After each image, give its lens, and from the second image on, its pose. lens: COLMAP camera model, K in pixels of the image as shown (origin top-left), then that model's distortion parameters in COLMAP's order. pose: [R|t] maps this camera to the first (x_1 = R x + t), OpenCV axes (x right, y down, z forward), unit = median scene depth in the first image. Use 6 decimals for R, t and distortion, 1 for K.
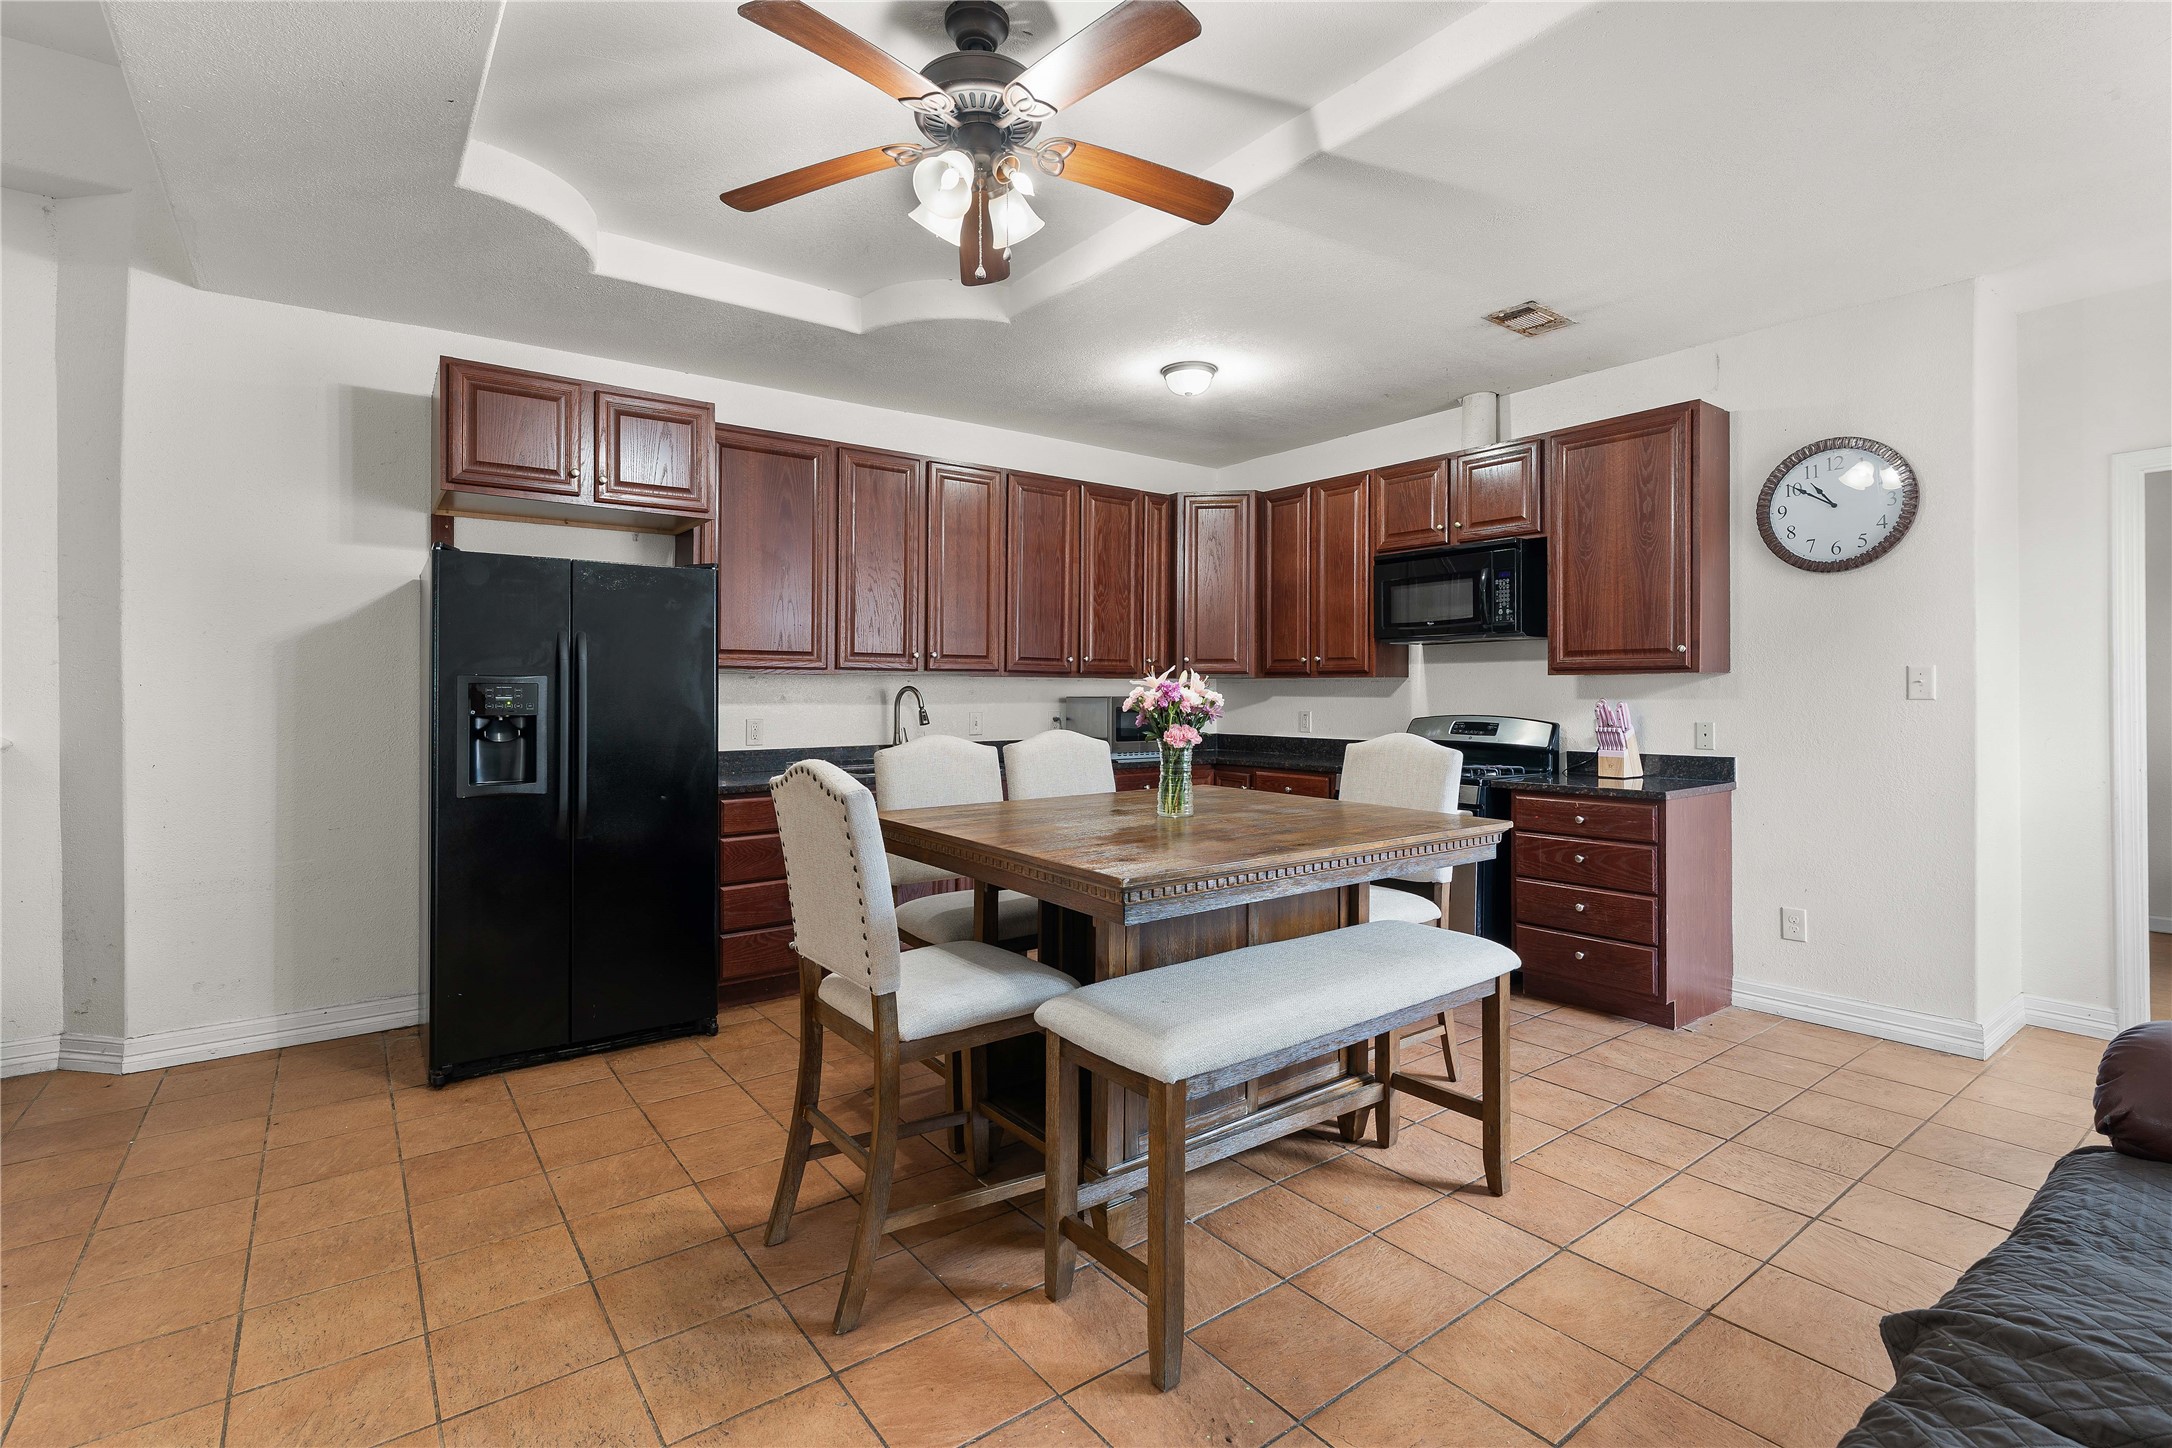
lens RADIAL K [[994.5, 0, 1092.5], [0, 994.5, 680.7], [0, 0, 1]] dist [0.002978, 0.000221]
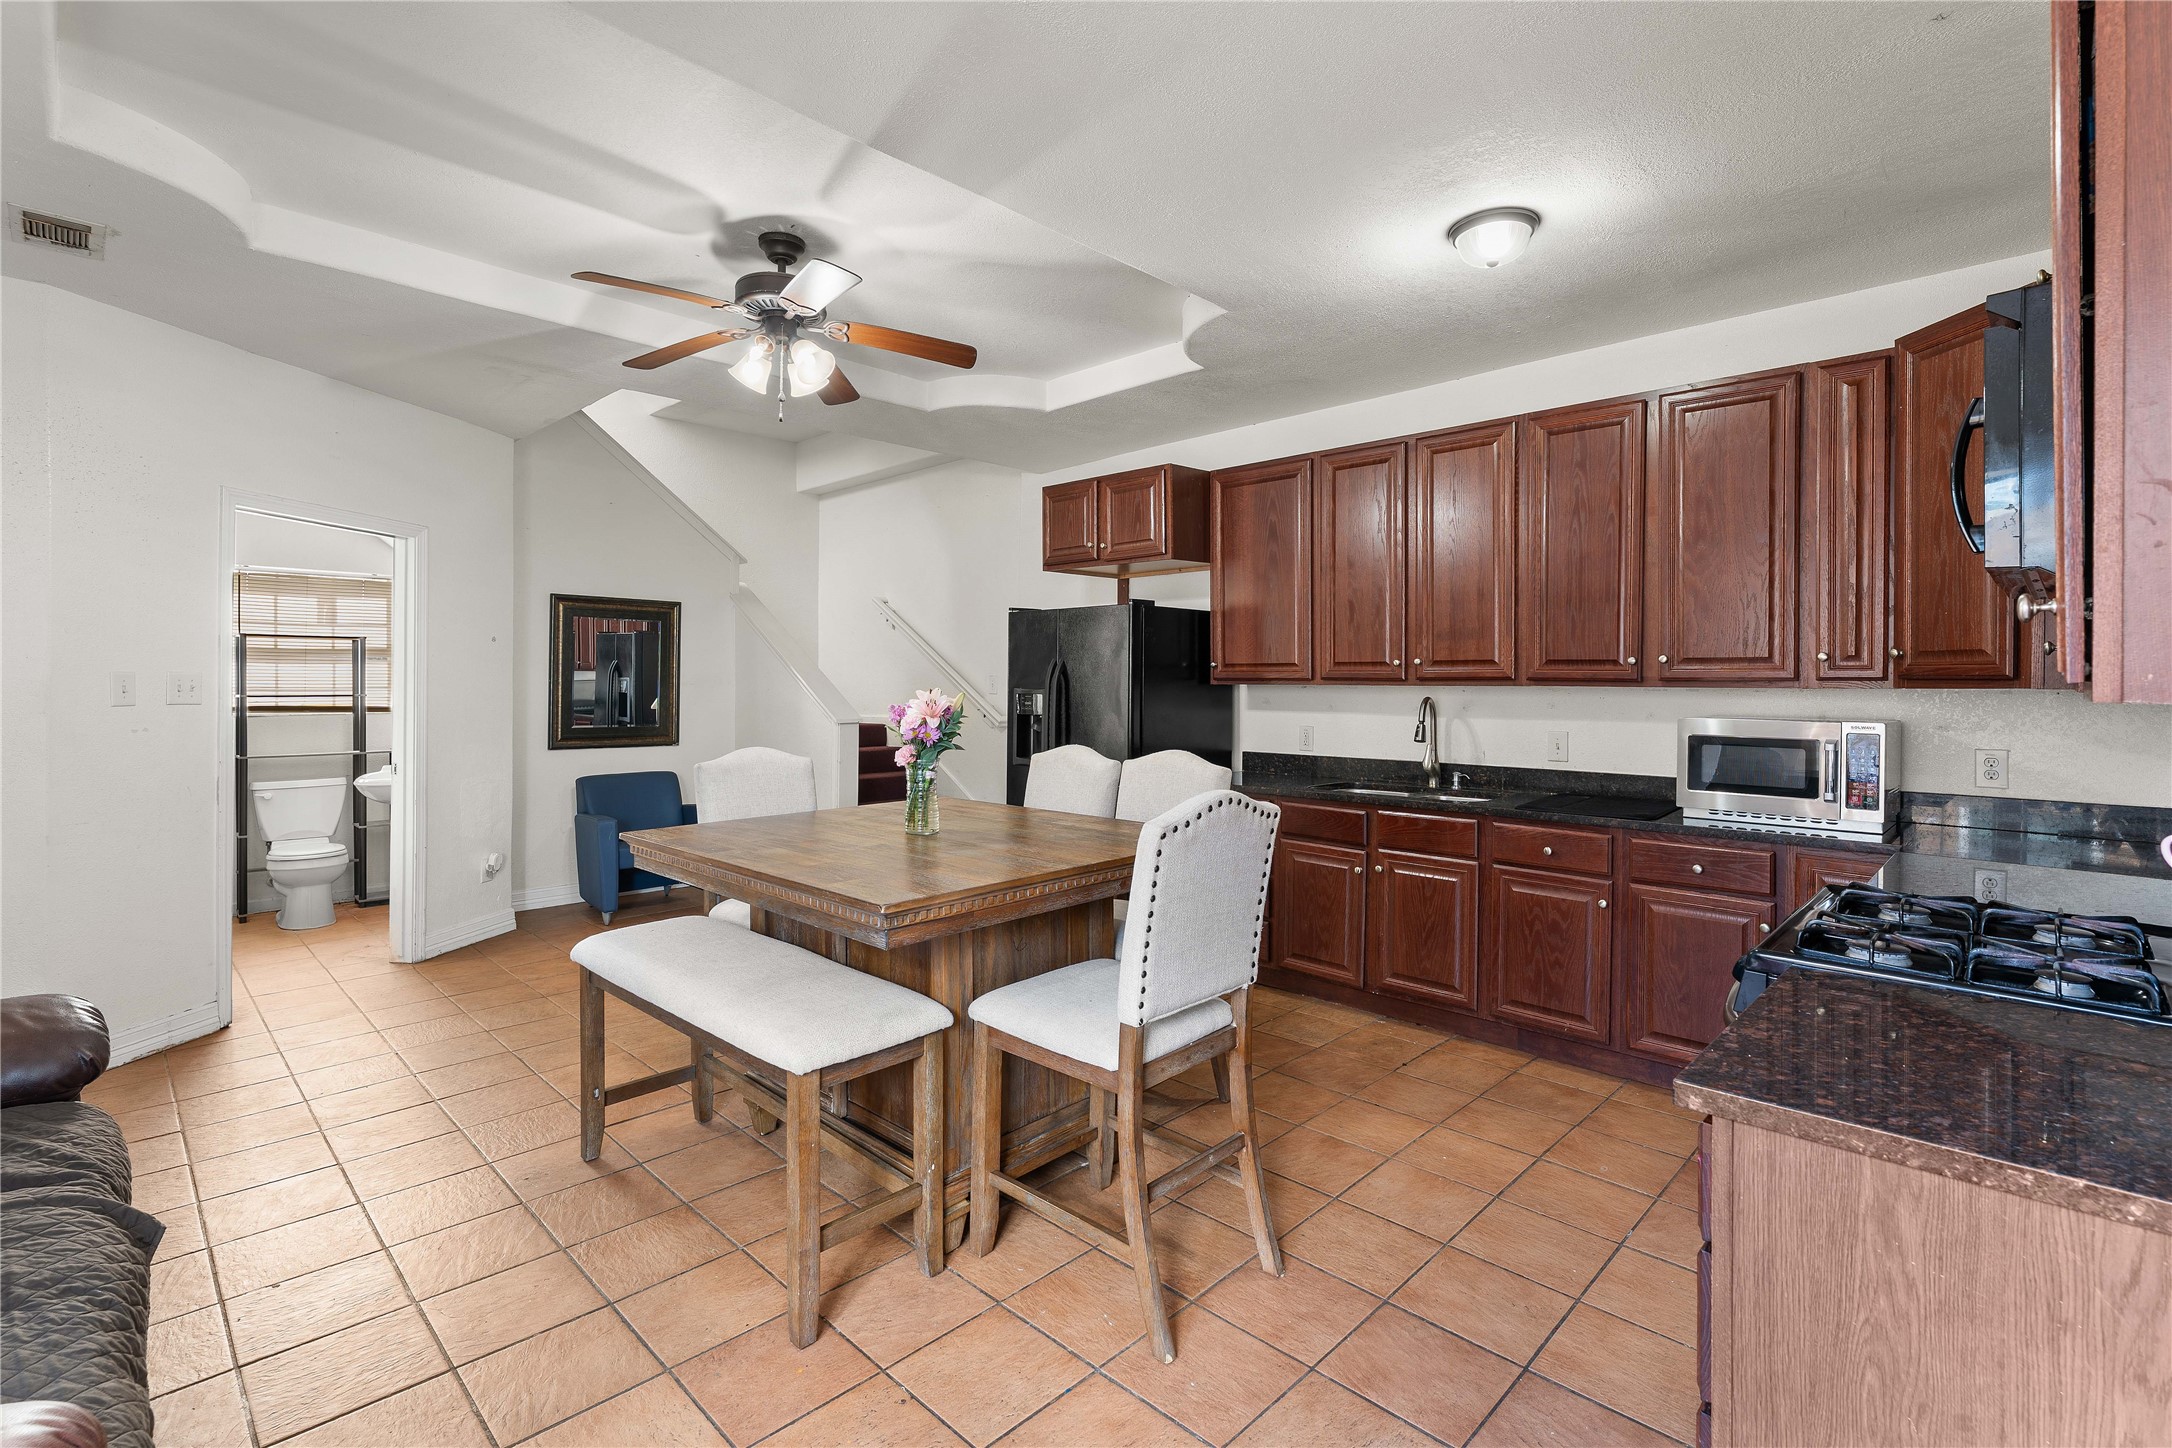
lens RADIAL K [[994.5, 0, 1092.5], [0, 994.5, 680.7], [0, 0, 1]] dist [0.002978, 0.000221]
pose [[0.148413, 0.006237, -0.988906, 0.775979], [0.011222, 0.999905, 0.007990, -0.022662], [0.988862, -0.012283, 0.148329, 0.693223]]
